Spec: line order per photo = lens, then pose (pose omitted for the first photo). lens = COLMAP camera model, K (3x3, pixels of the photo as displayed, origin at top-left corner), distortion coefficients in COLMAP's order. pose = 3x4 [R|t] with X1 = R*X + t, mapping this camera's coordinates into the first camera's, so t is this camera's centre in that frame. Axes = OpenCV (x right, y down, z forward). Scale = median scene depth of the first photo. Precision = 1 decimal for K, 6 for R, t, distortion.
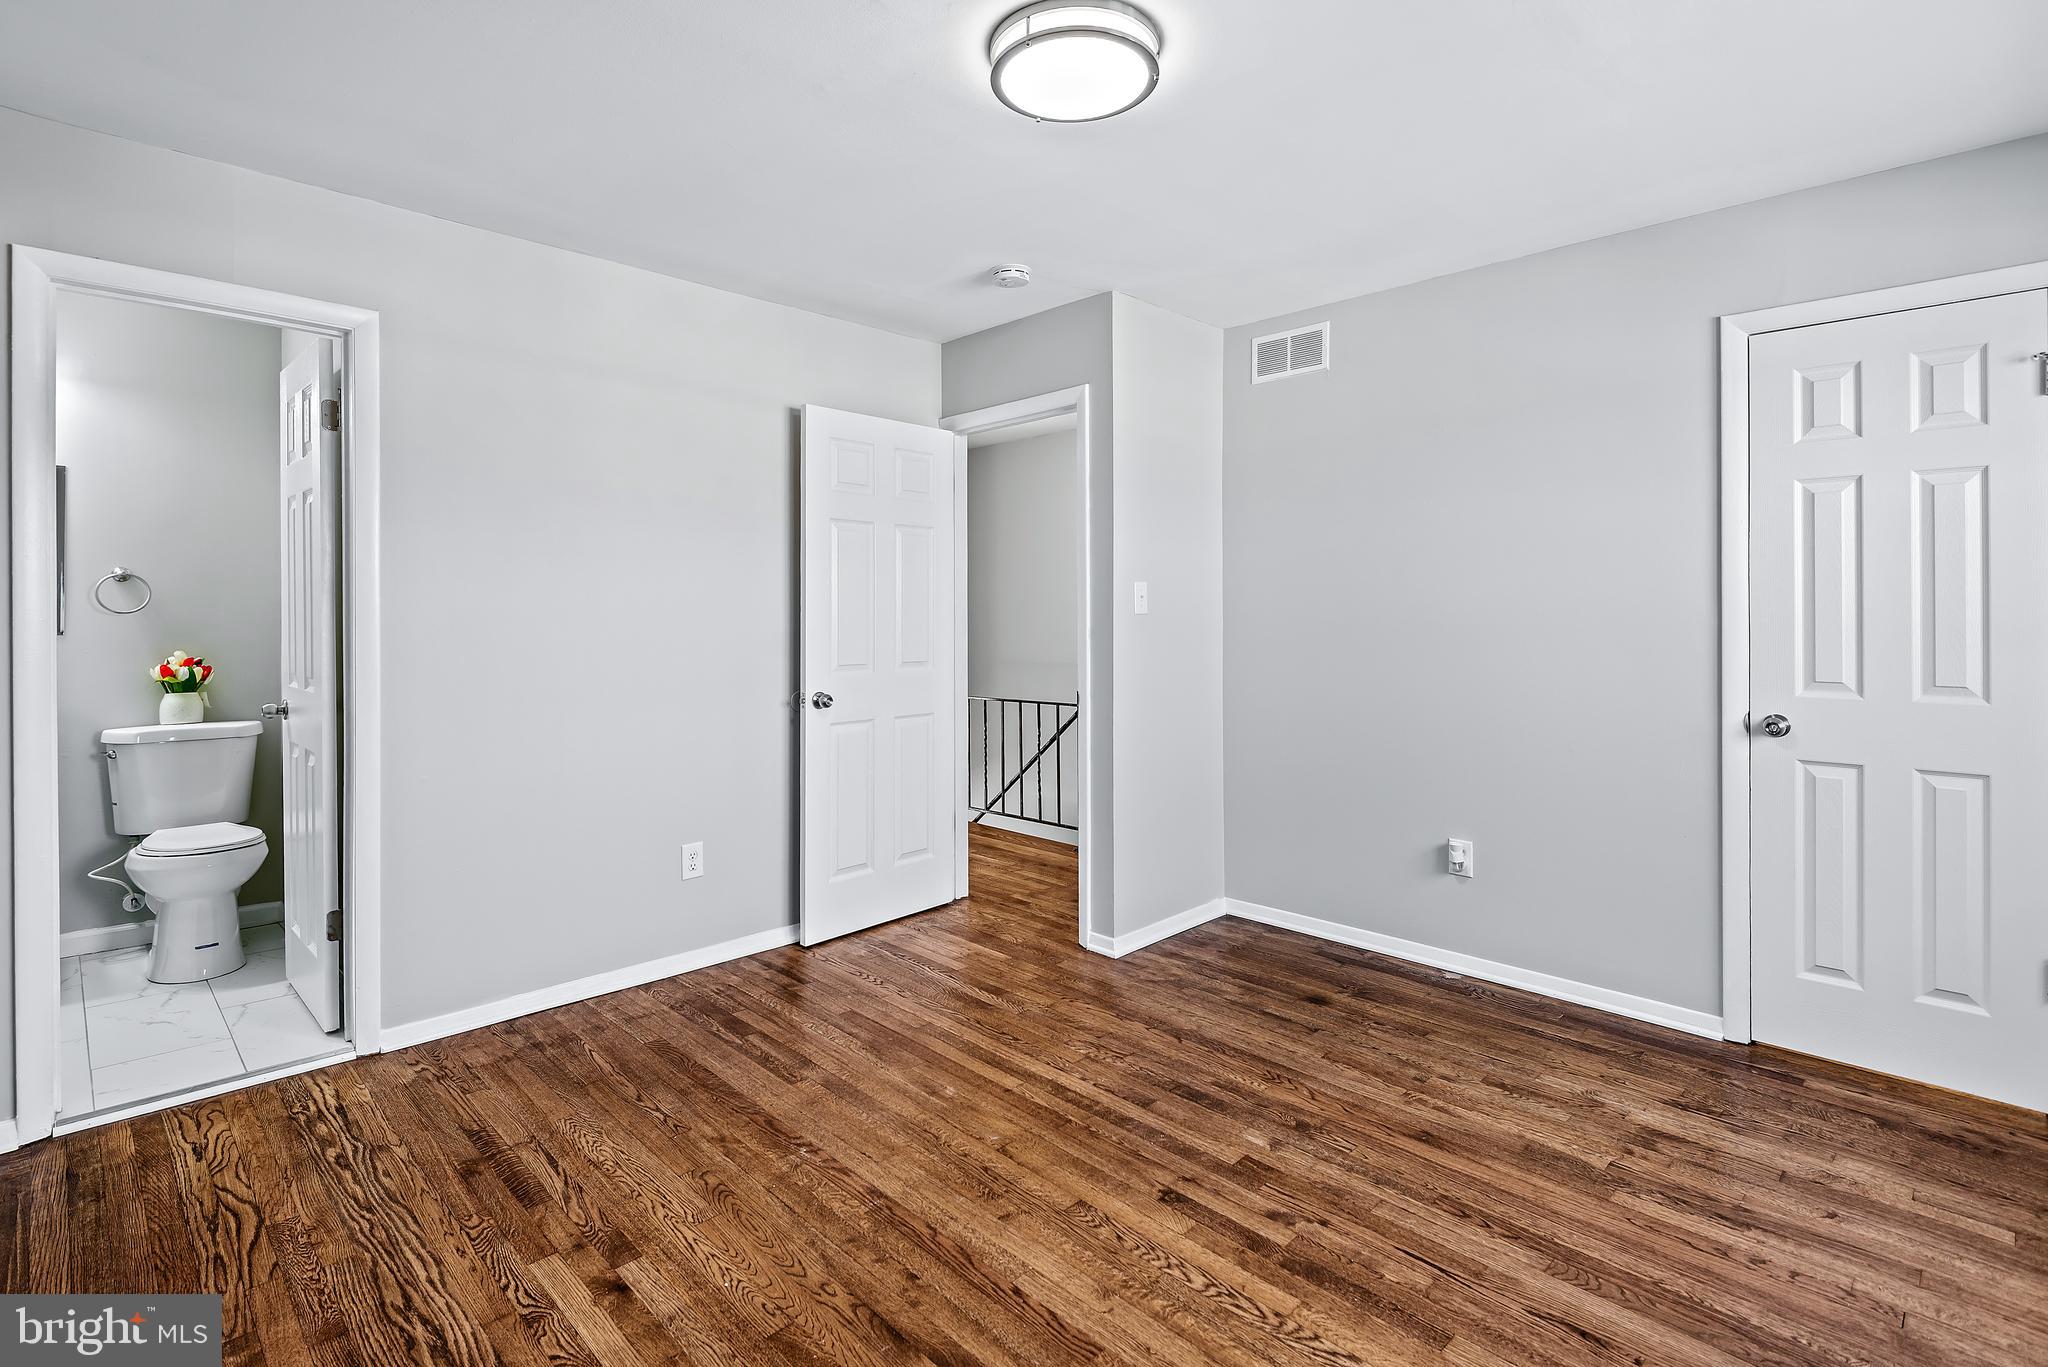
lens RADIAL K [[1009.1, 0, 1025.4], [0, 1009.1, 617.1], [0, 0, 1]] dist [0.047955, -0.029505]
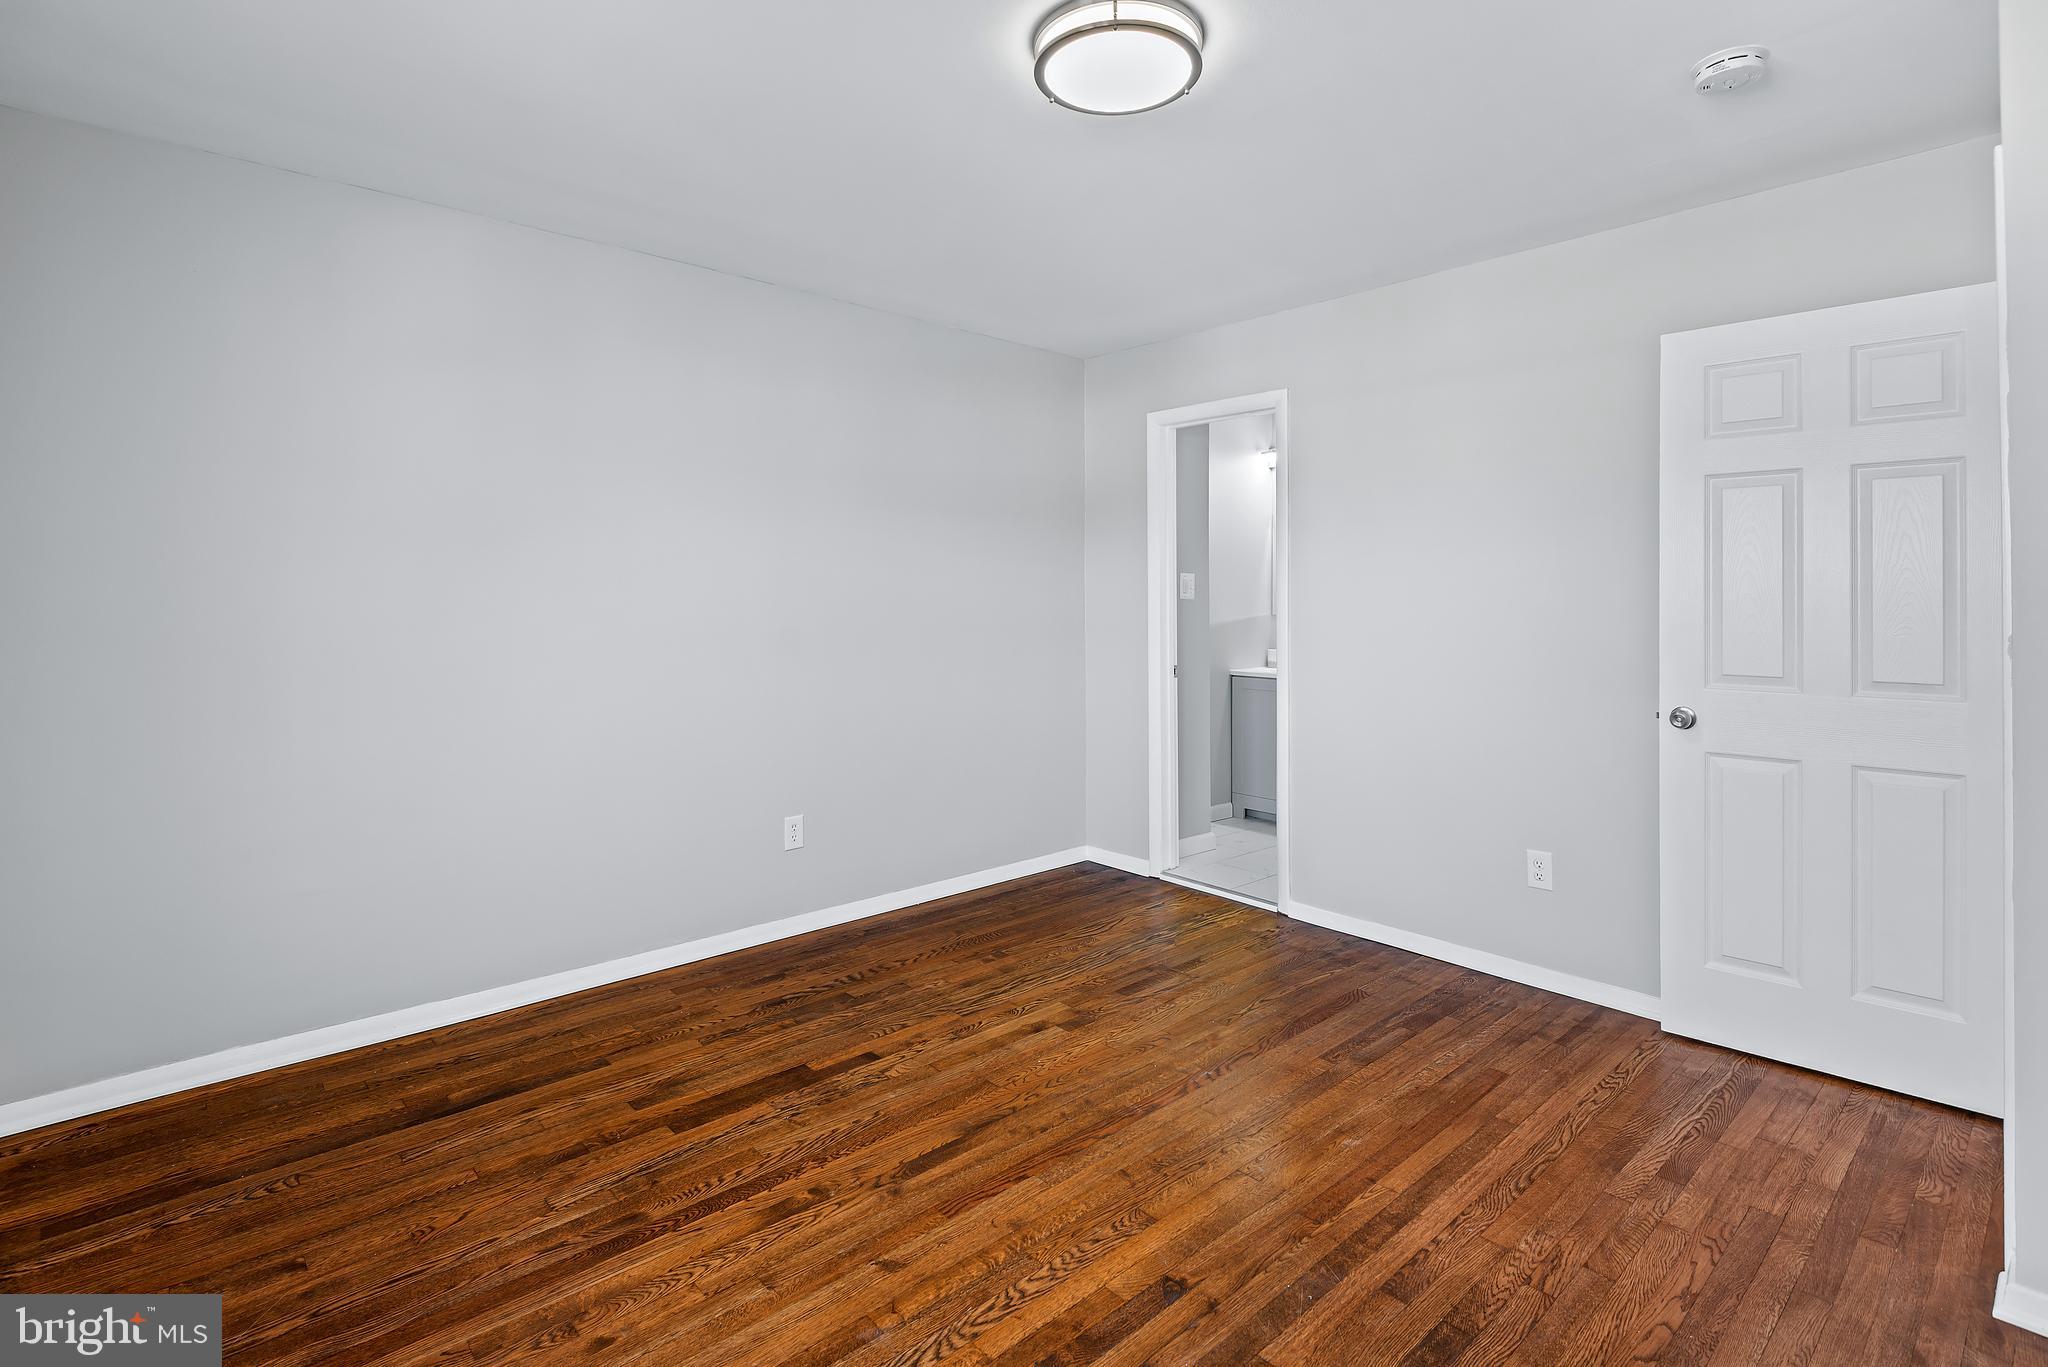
lens RADIAL K [[1009.1, 0, 1025.4], [0, 1009.1, 617.1], [0, 0, 1]] dist [0.047955, -0.029505]
pose [[-0.070429, 0.012821, -0.997434, 0.875033], [-0.003526, 0.999908, 0.013102, -0.005774], [0.997511, 0.004440, -0.070377, 0.814197]]
